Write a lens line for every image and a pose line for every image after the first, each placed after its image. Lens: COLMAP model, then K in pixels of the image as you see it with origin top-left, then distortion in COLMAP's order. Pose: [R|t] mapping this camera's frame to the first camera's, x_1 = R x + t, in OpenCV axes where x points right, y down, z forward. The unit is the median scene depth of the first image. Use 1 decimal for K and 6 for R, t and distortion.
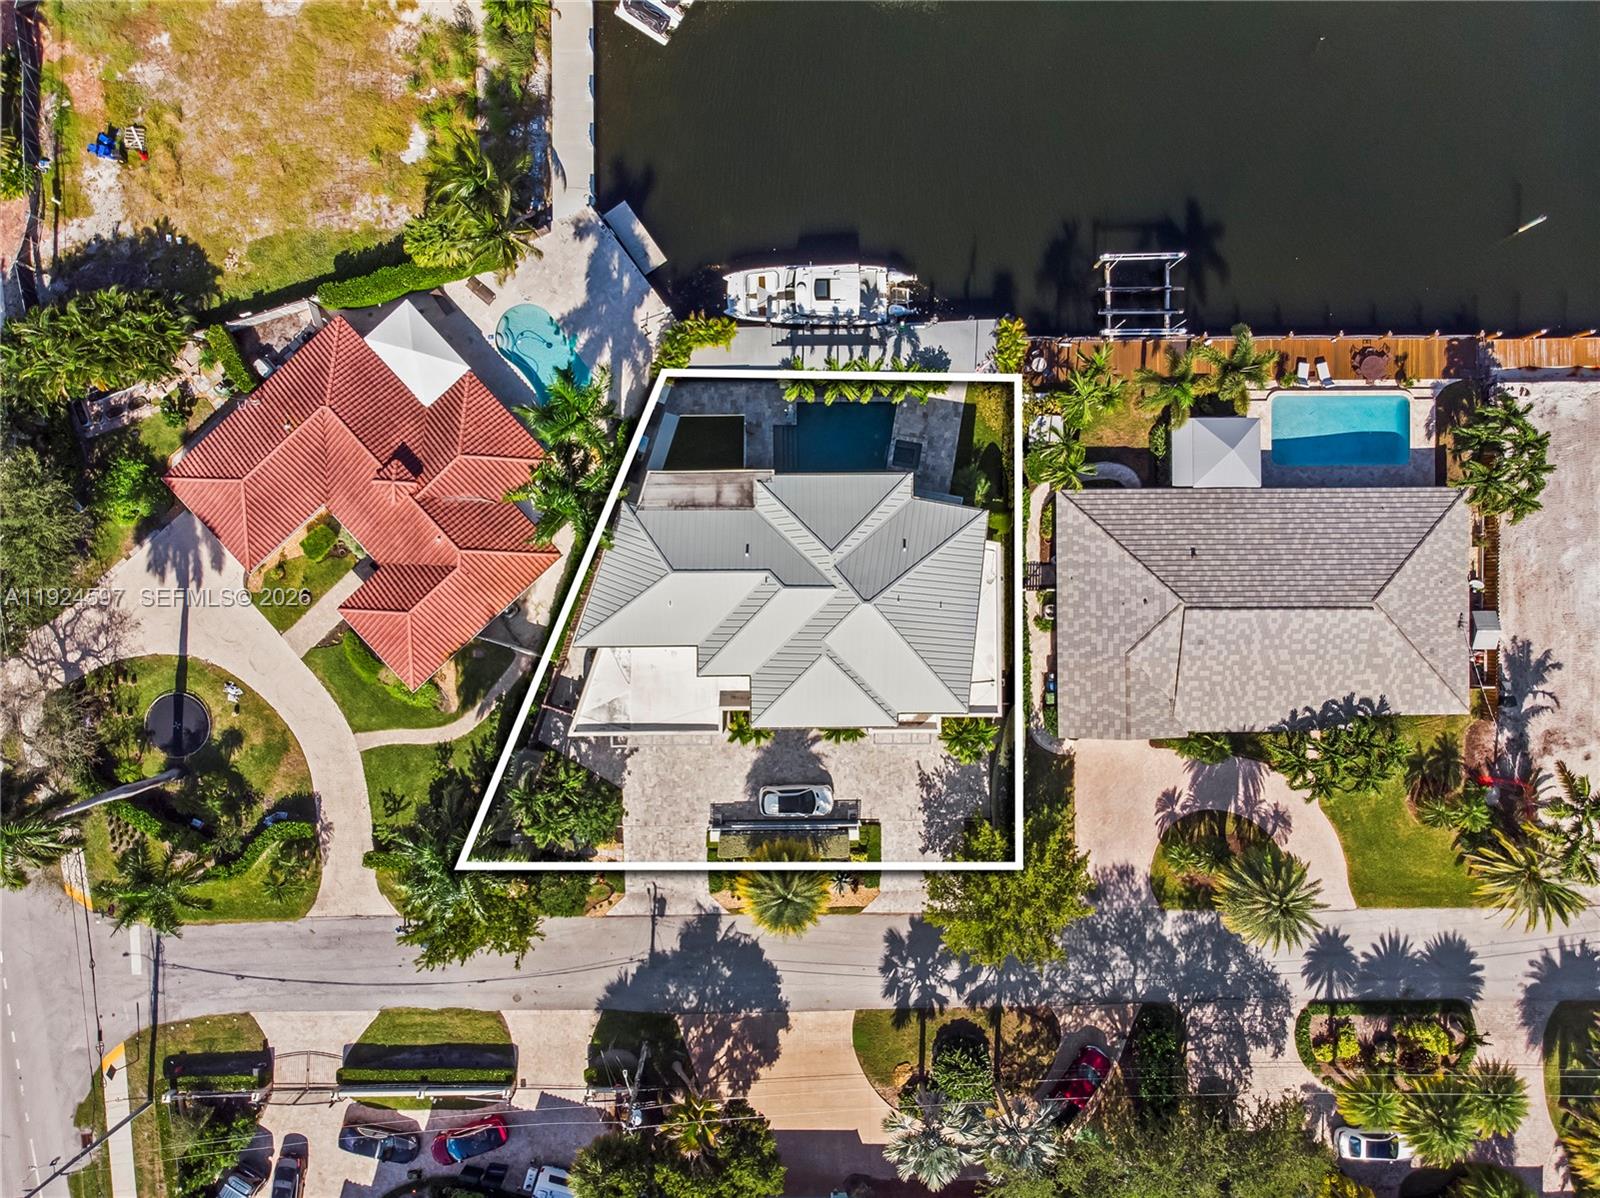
lens RADIAL K [[1163.4, 0, 807.0], [0, 1163.4, 592.8], [0, 0, 1]] dist [0.001717, -0.003199]
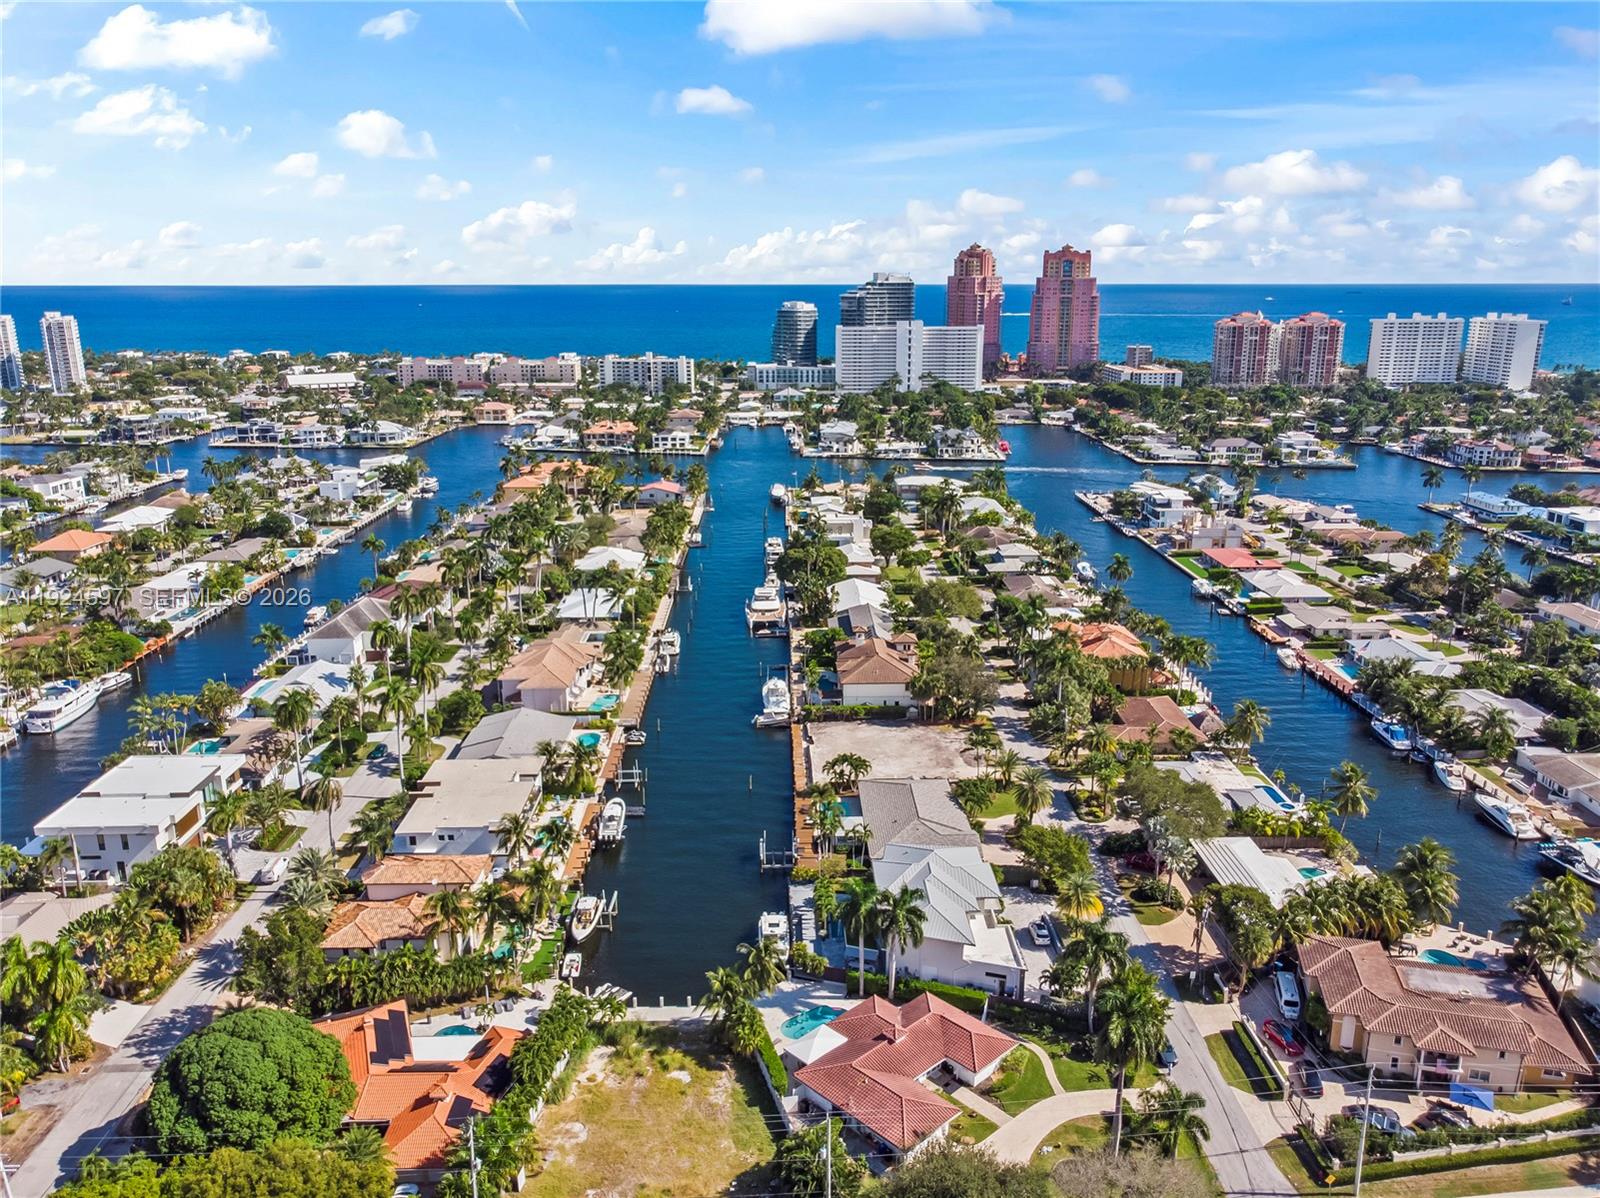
lens RADIAL K [[1163.4, 0, 807.0], [0, 1163.4, 592.8], [0, 0, 1]] dist [0.001717, -0.003199]
pose [[-0.017956, -0.262580, 0.964743, -1.705513], [0.999815, -0.011316, 0.015529, -0.228148], [0.006840, 0.964844, 0.262734, -0.055548]]
